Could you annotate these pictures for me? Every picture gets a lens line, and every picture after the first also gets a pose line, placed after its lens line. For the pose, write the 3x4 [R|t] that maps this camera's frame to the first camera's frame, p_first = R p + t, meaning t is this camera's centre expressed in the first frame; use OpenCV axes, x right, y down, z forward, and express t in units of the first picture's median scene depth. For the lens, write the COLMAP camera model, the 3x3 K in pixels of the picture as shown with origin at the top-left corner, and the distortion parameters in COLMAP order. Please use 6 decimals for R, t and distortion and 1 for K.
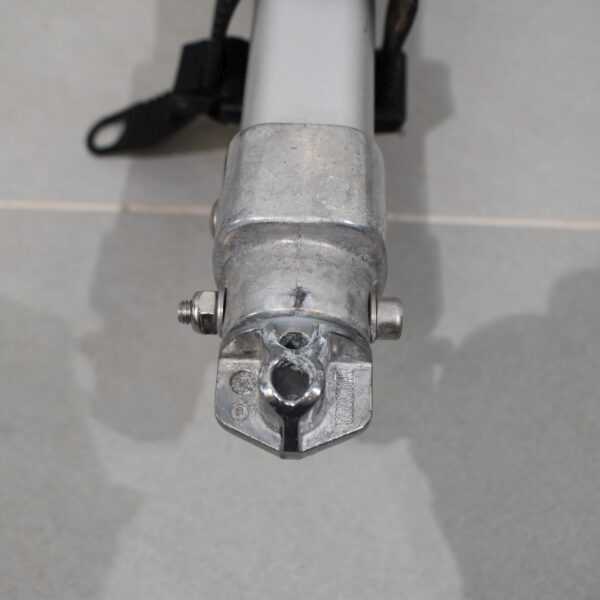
lens RADIAL K [[813.7, 0, 299.9], [0, 813.7, 300.1], [0, 0, 1]] dist [-0.079795, 0.000000]
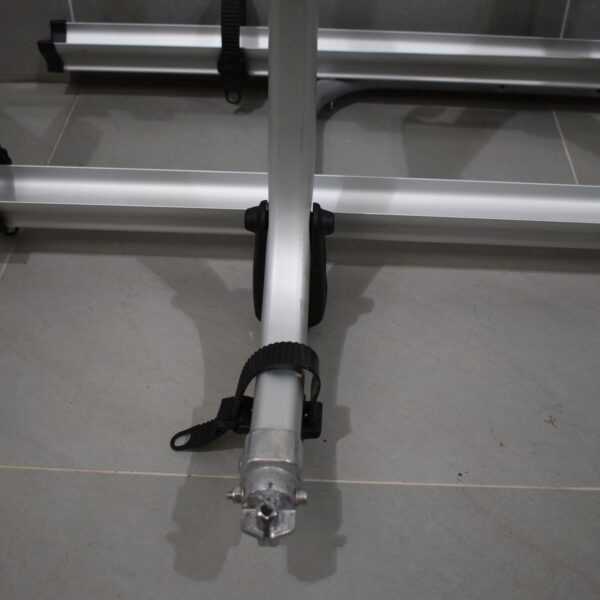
lens RADIAL K [[813.7, 0, 300.3], [0, 813.7, 300.2], [0, 0, 1]] dist [-0.079795, 0.000000]
pose [[0.999903, 0.006574, 0.012317, 0.061145], [-0.001058, 0.915367, -0.402619, 0.510550], [-0.013921, 0.402567, 0.915285, -1.766937]]
